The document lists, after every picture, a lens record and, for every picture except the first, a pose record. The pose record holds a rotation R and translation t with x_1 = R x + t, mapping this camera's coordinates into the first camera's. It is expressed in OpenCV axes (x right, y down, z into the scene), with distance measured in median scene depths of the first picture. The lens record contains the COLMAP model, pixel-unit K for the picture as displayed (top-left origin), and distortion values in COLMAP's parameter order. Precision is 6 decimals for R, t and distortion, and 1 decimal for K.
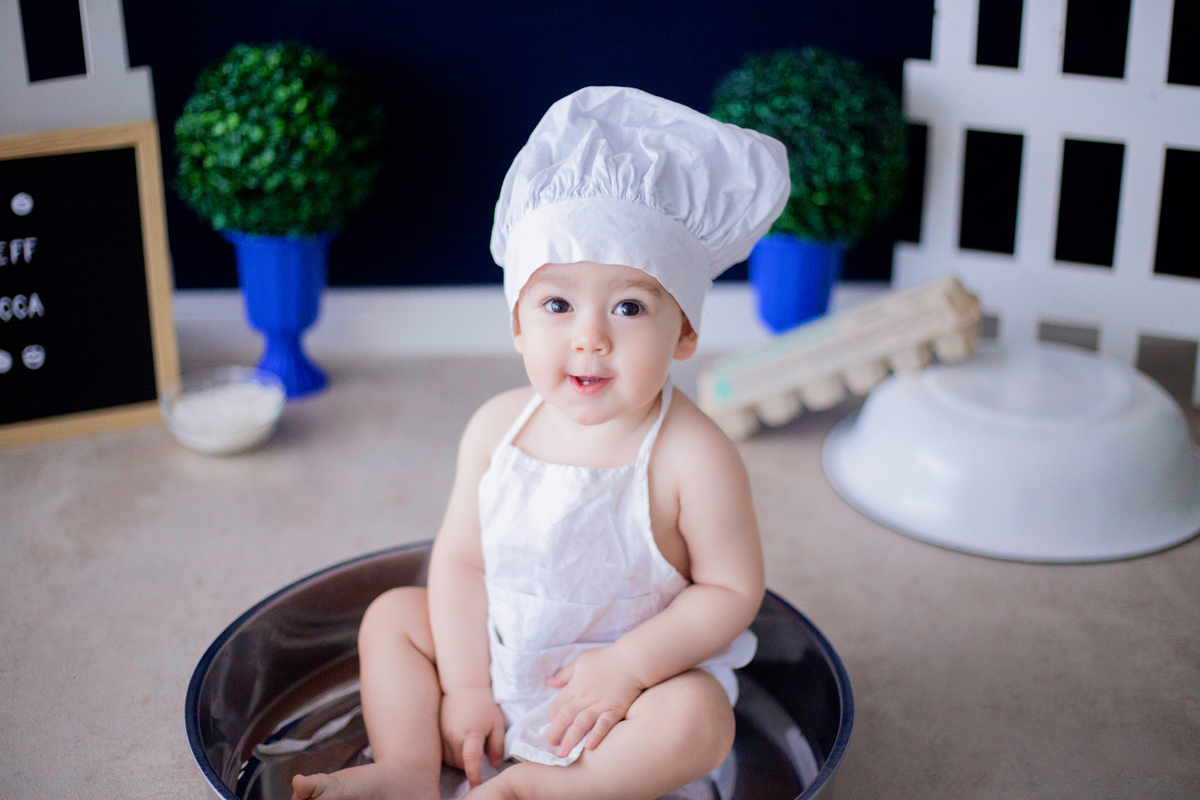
lens RADIAL K [[1786.7, 0, 598.6], [0, 1786.7, 397.2], [0, 0, 1]] dist [-0.126334, -0.049002]
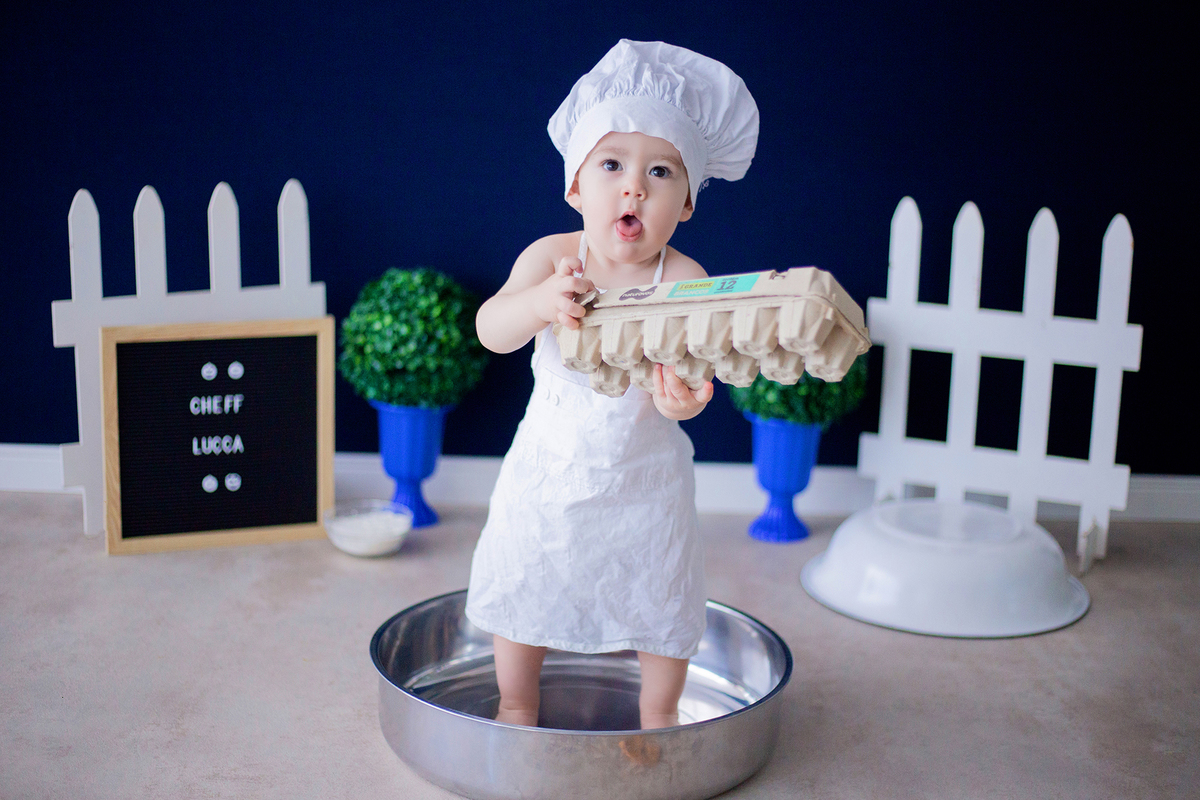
lens RADIAL K [[1807.8, 0, 605.8], [0, 1807.8, 400.6], [0, 0, 1]] dist [-0.143069, 0.126606]
pose [[0.999308, 0.034667, -0.013468, -0.010850], [-0.036420, 0.985533, -0.165522, 0.137861], [0.007535, 0.165898, 0.986114, -0.403924]]
